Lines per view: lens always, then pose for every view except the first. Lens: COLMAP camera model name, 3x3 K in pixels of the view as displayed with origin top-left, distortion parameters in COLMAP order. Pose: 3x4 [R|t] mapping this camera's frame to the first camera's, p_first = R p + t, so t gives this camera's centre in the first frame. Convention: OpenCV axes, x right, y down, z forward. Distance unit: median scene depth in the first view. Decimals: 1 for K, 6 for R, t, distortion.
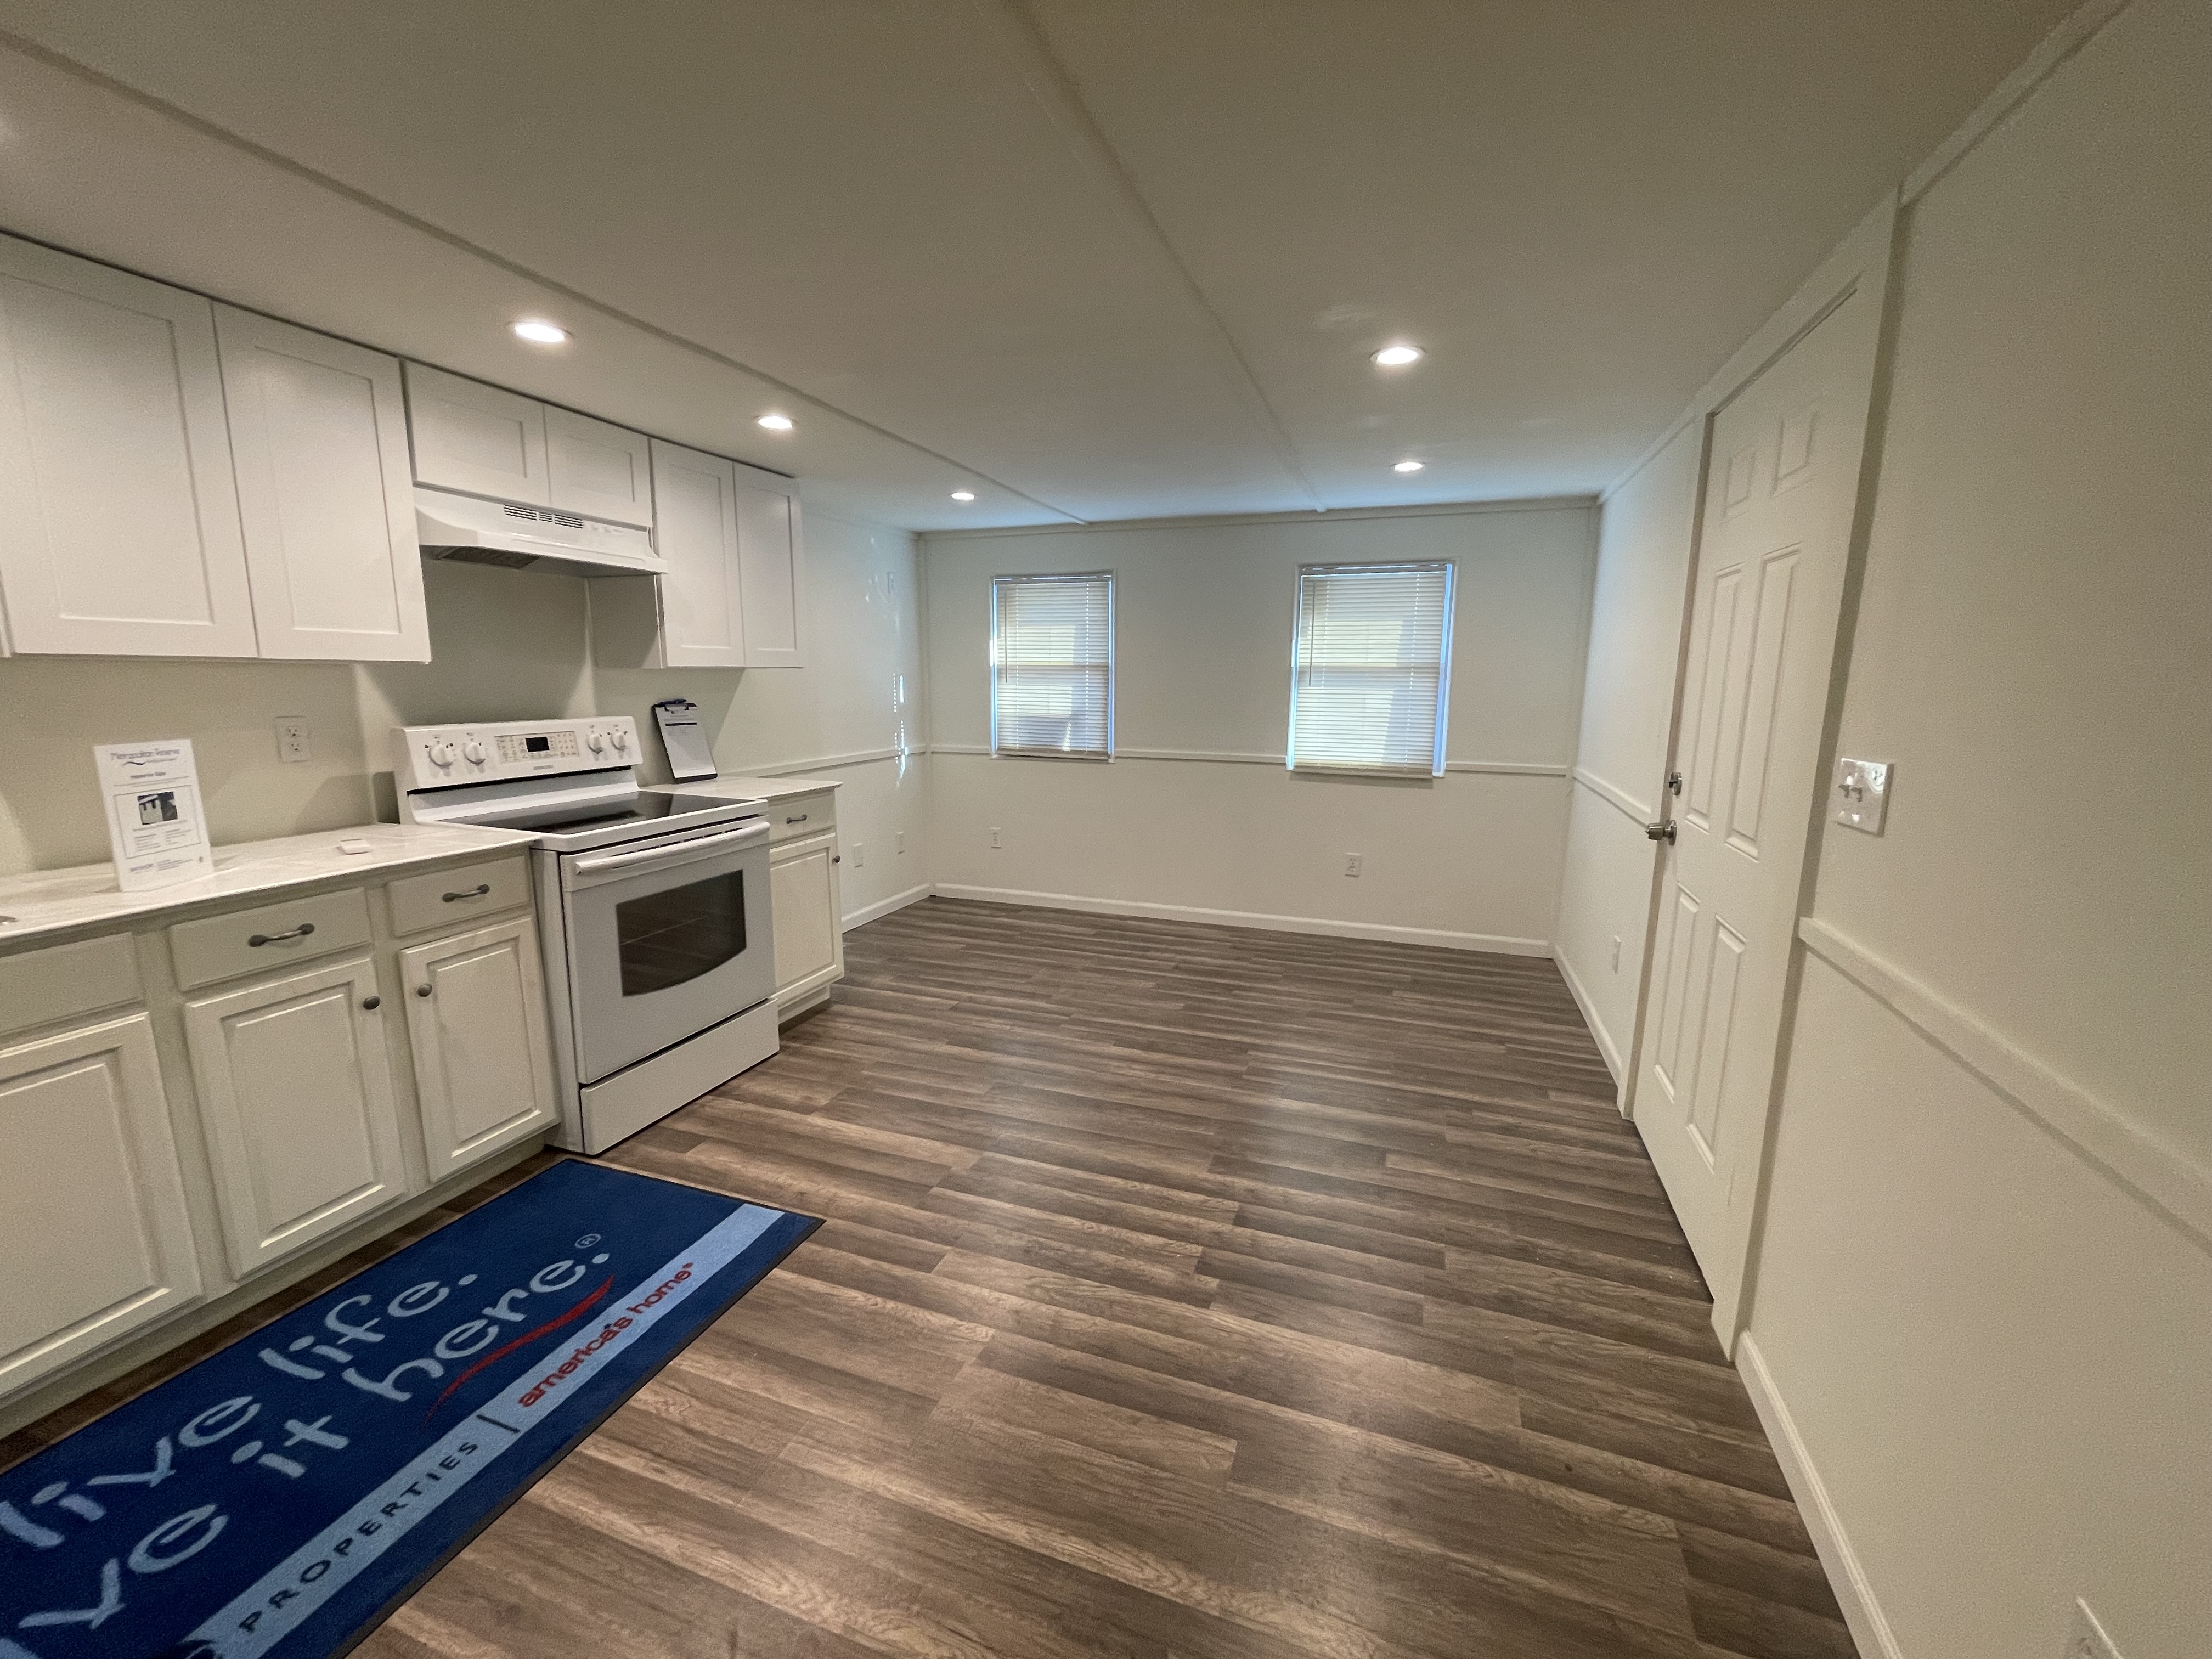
lens RADIAL K [[906.3, 0, 1100.7], [0, 906.3, 831.6], [0, 0, 1]] dist [-0.003880, -0.001305]
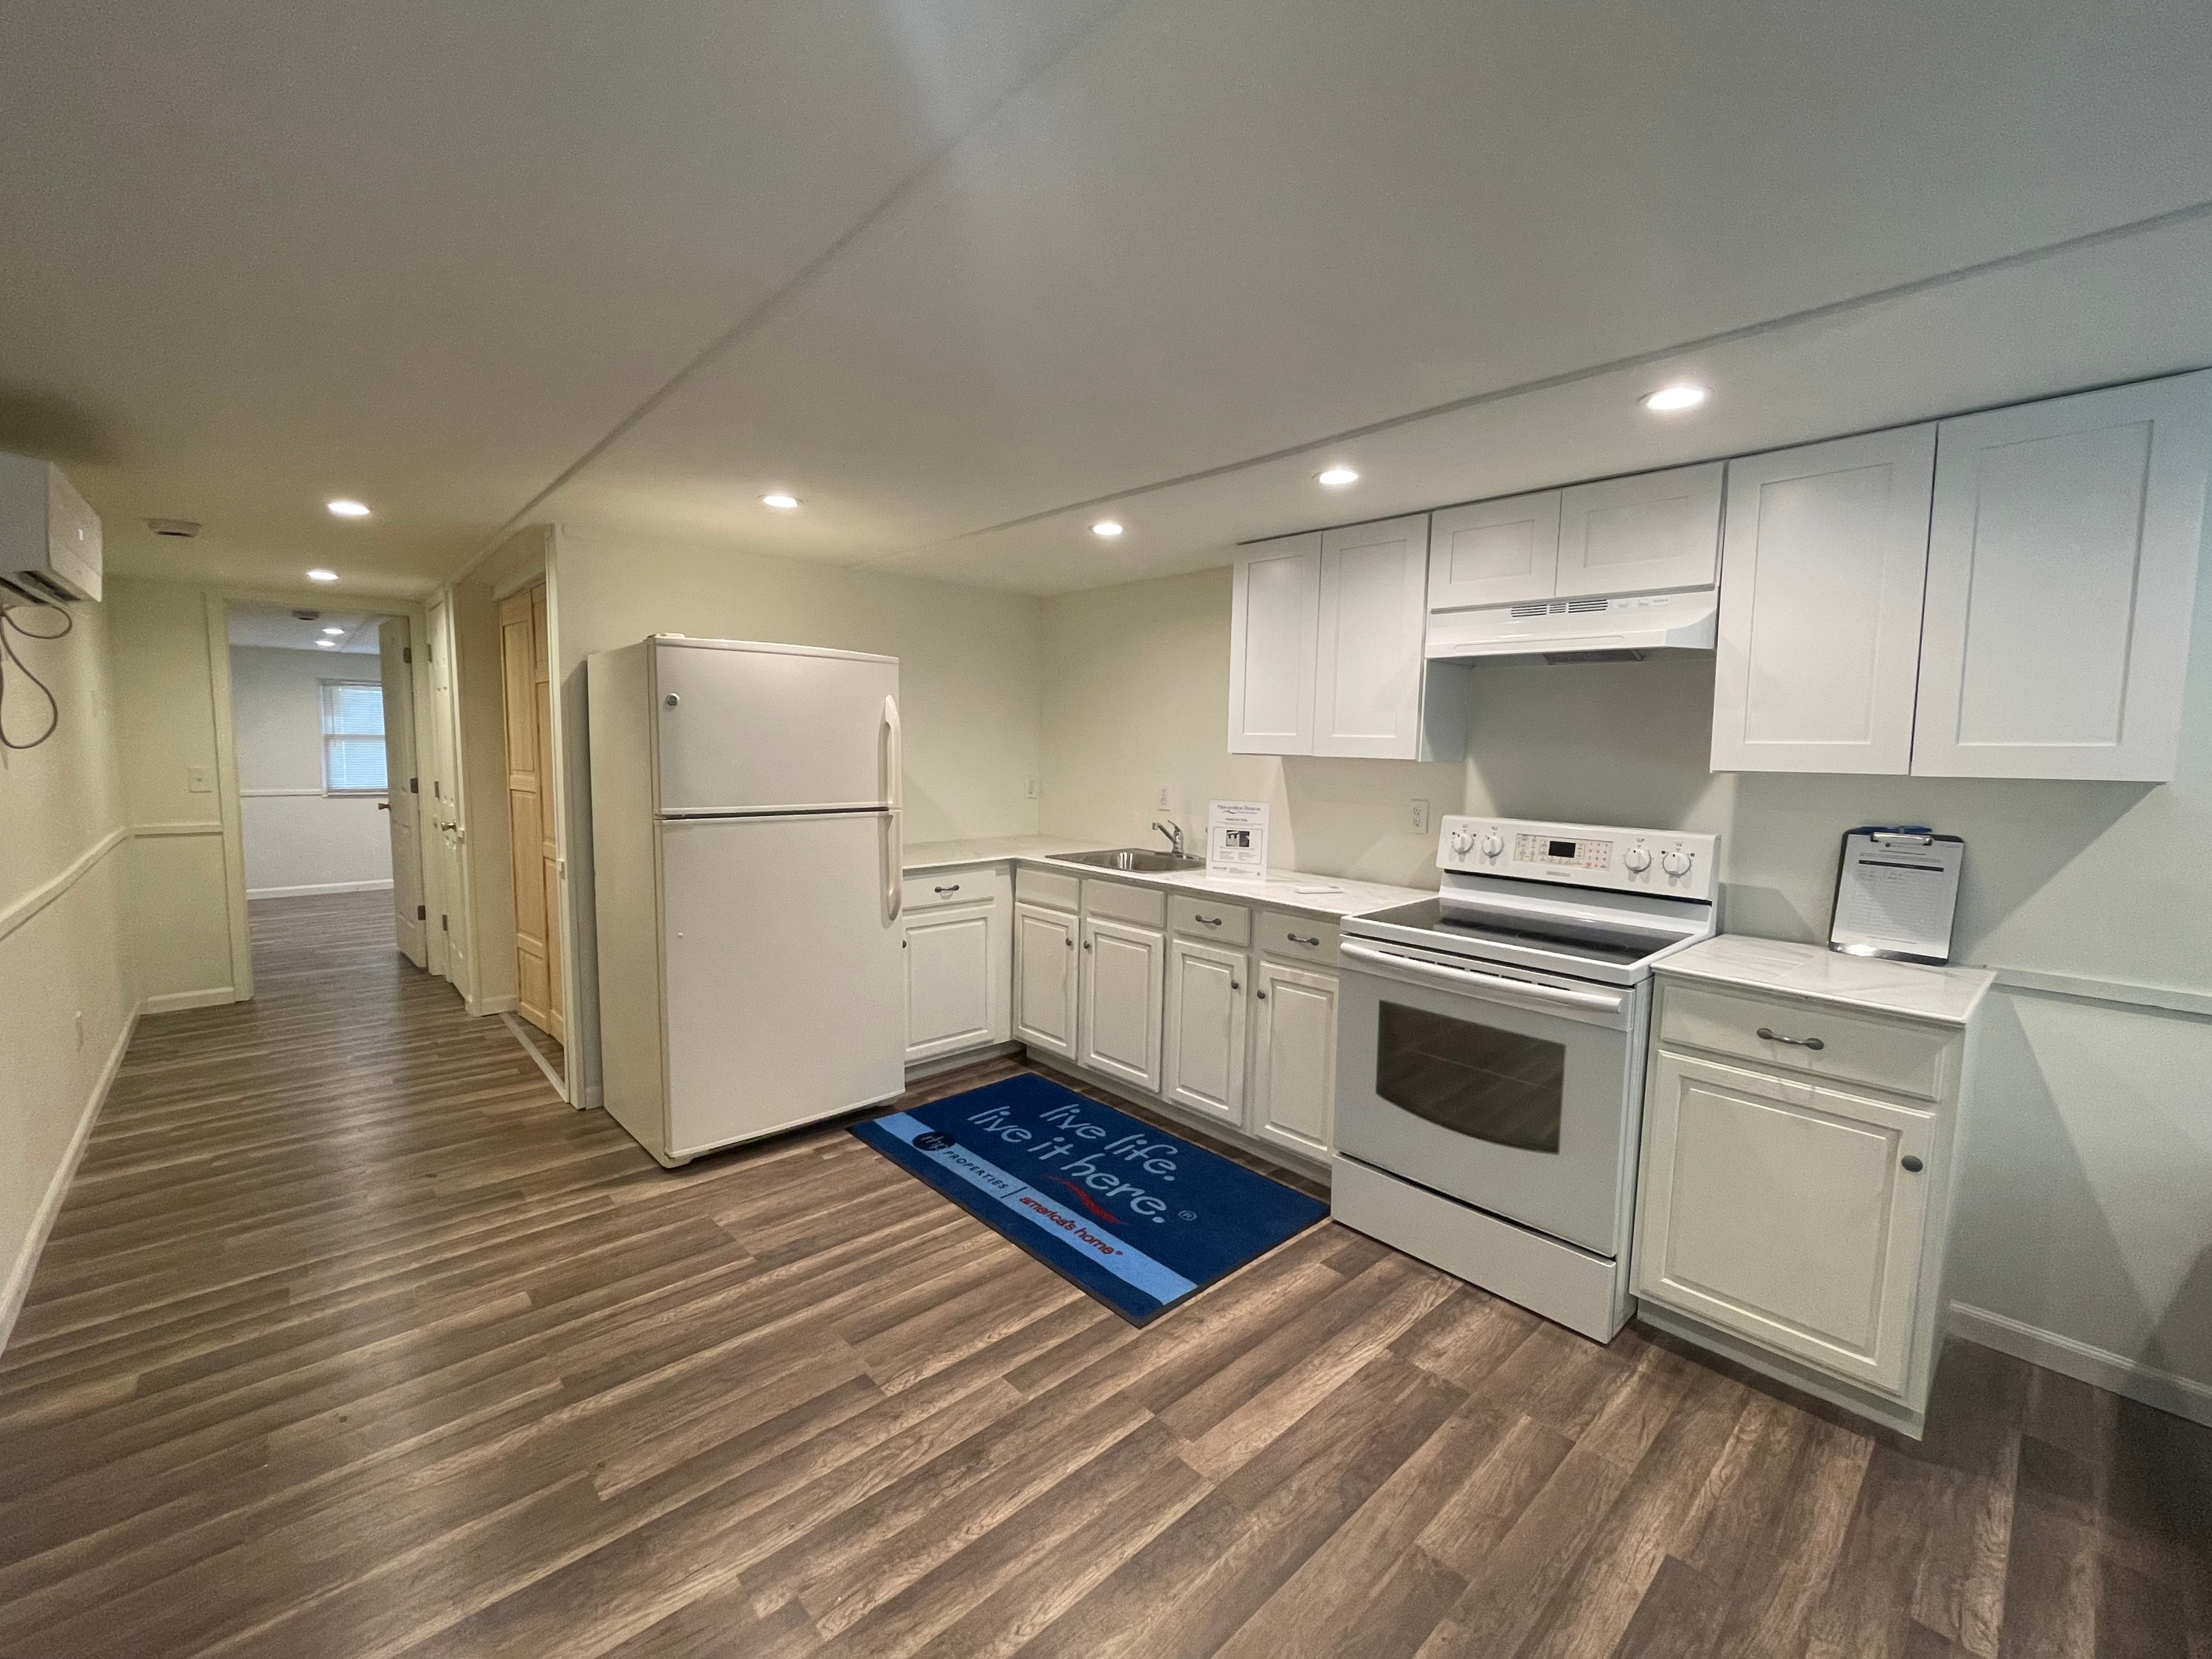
lens RADIAL K [[906.3, 0, 1098.2], [0, 906.3, 825.6], [0, 0, 1]] dist [-0.003880, -0.001305]
pose [[-0.466298, 0.062339, -0.882429, 0.567154], [-0.174721, 0.971374, 0.160950, -0.252693], [0.867202, 0.229230, -0.442058, 1.345760]]
